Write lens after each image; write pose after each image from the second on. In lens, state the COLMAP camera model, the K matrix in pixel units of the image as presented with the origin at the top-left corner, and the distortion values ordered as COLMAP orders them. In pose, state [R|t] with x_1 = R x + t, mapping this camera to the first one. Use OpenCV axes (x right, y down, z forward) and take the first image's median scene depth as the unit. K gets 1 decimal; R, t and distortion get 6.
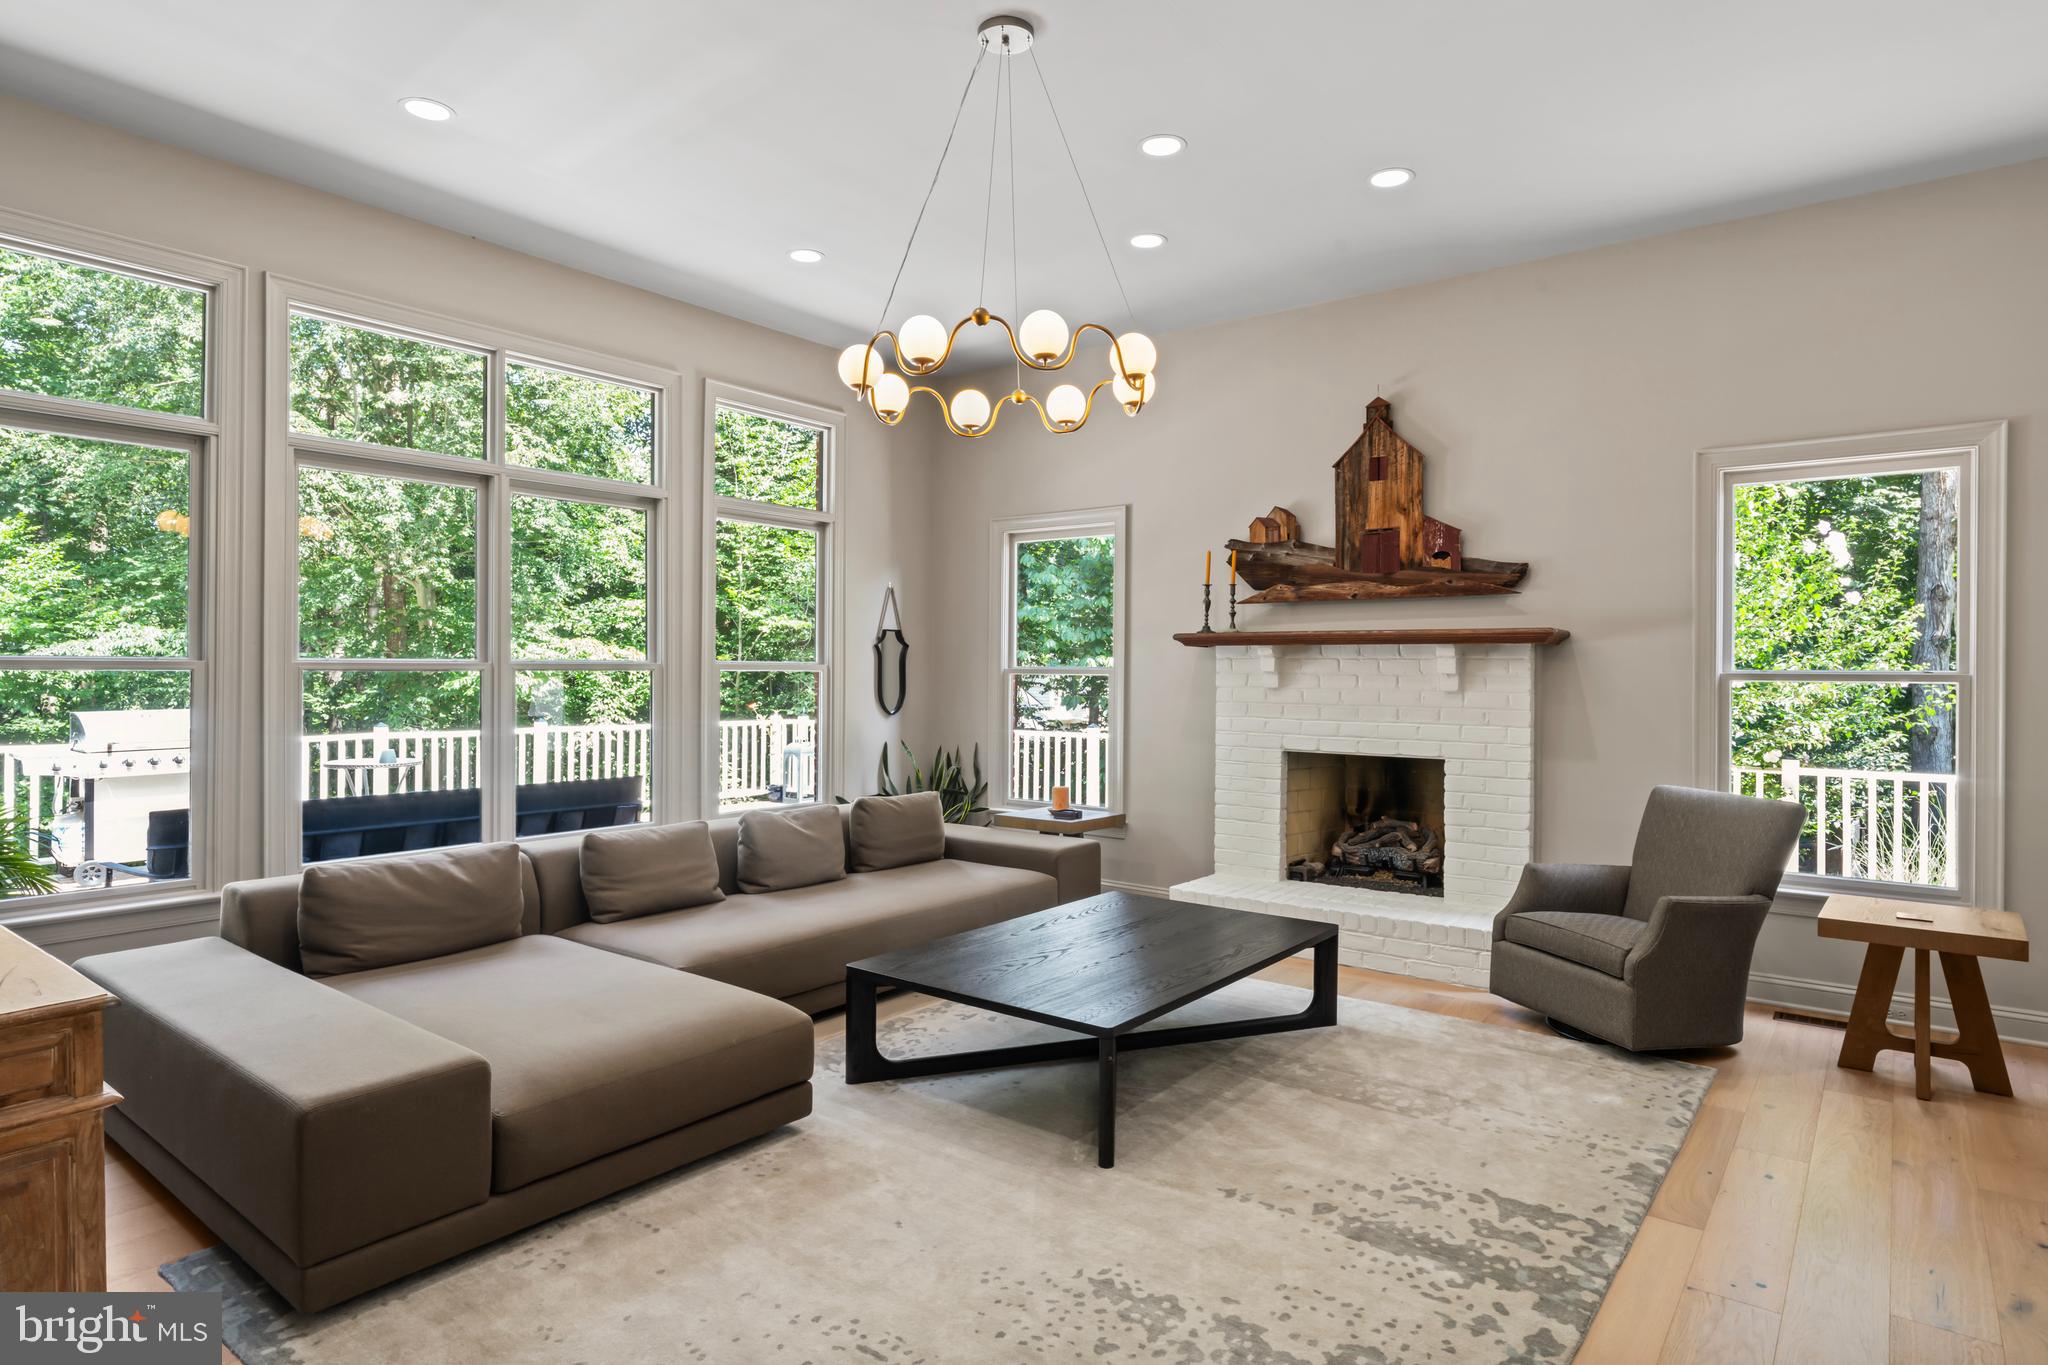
lens RADIAL K [[1125.6, 0, 1024.0], [0, 1125.6, 682.5], [0, 0, 1]] dist [-0.001642, -0.000204]
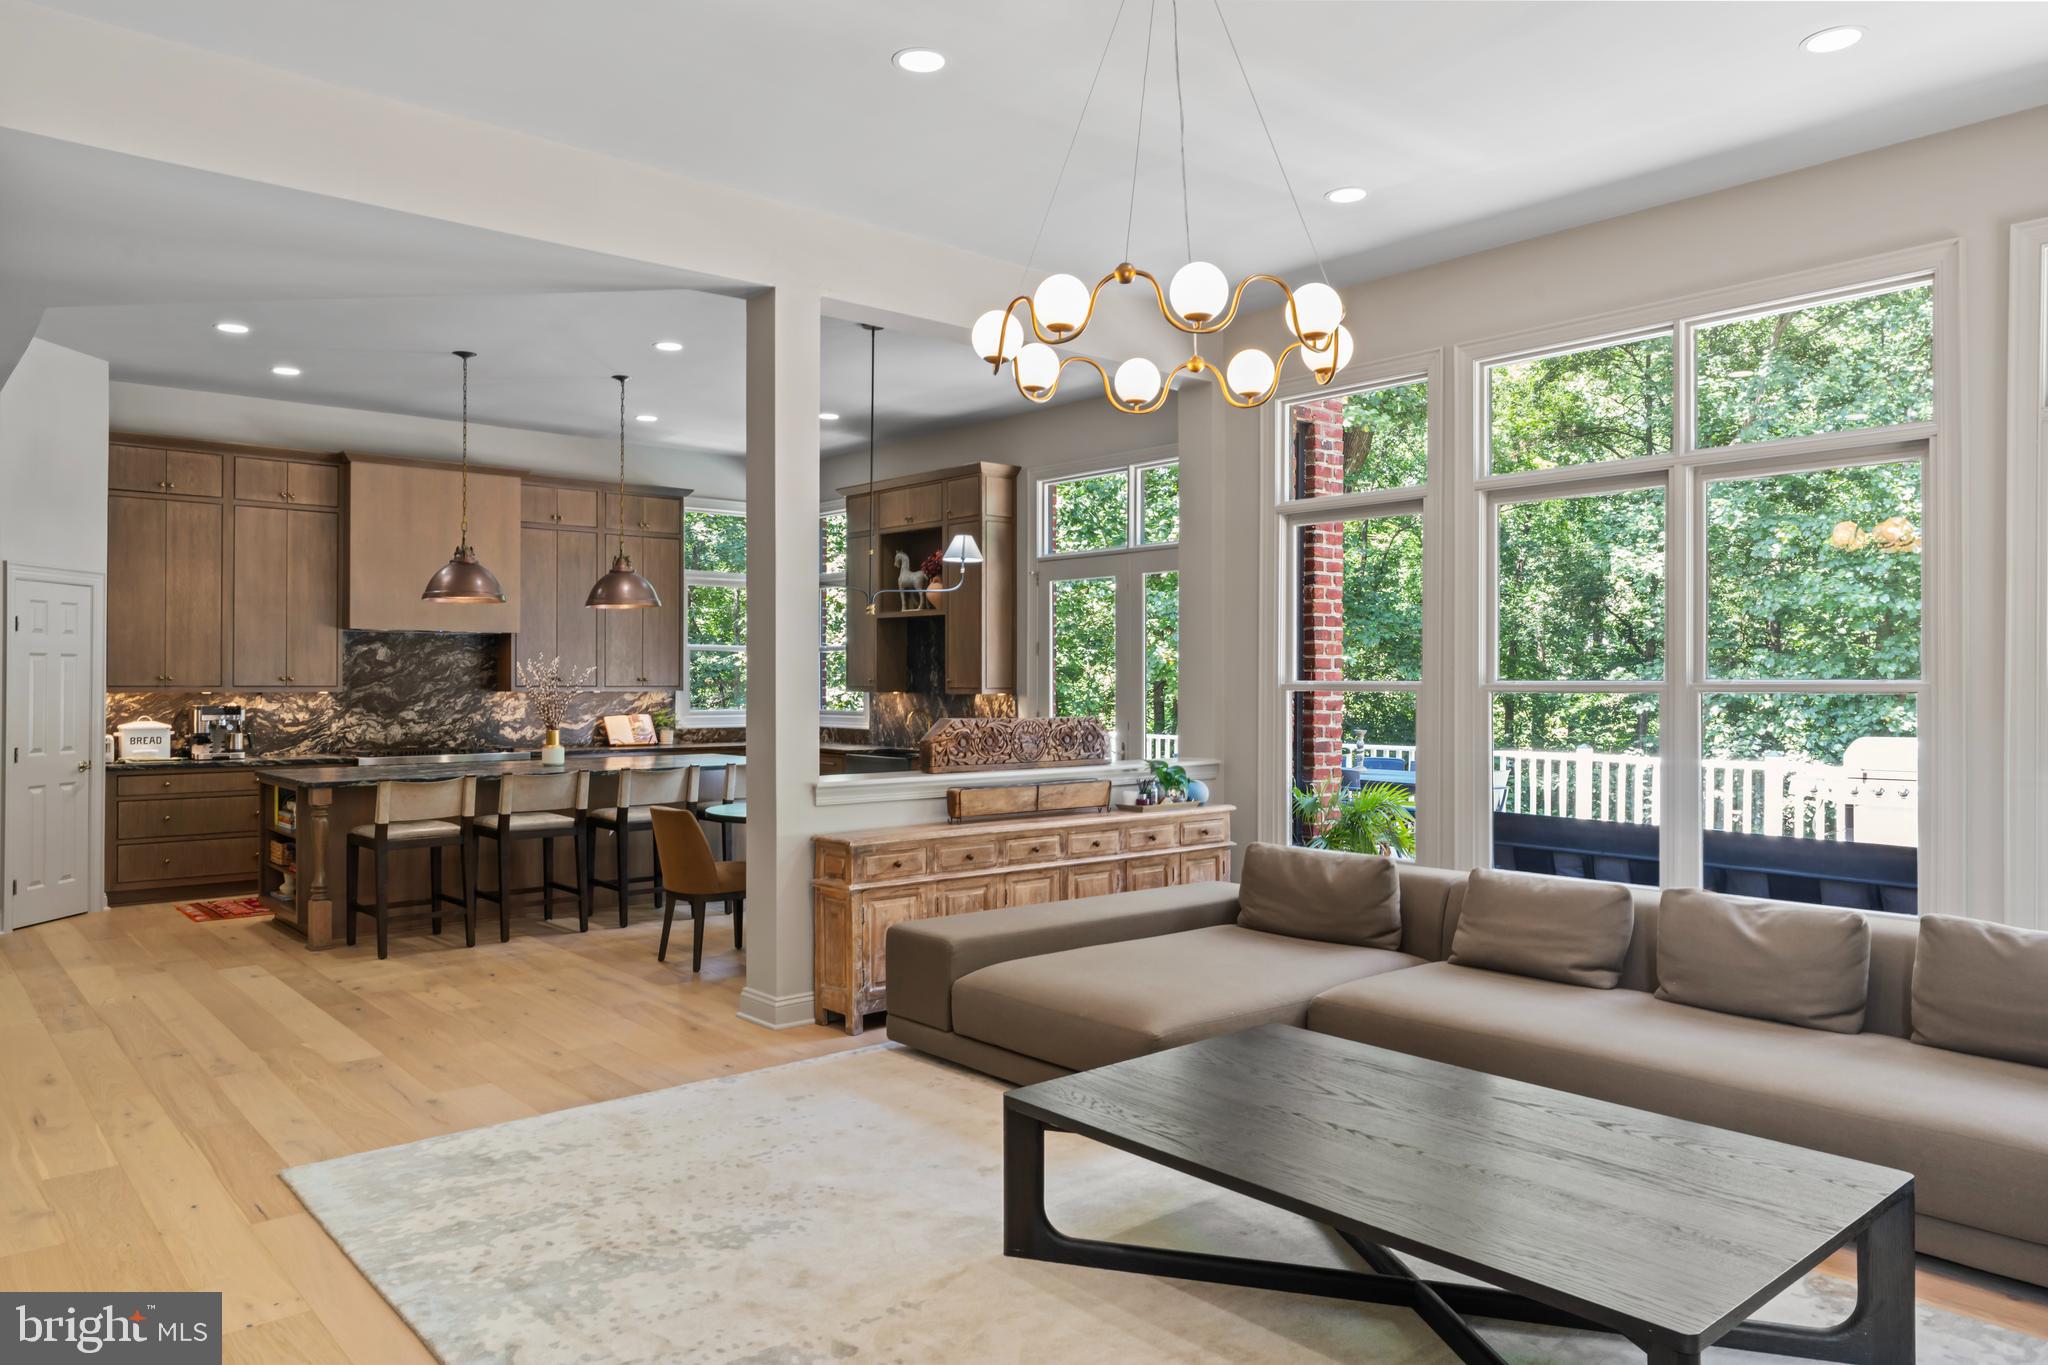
lens RADIAL K [[1359.7, 0, 1024.0], [0, 1359.7, 682.5], [0, 0, 1]] dist [0.001265, -0.000488]
pose [[-0.187582, -0.007734, -0.982218, 0.661909], [-0.016475, 0.999853, -0.004727, -0.005303], [0.982111, 0.015295, -0.187682, 0.715629]]
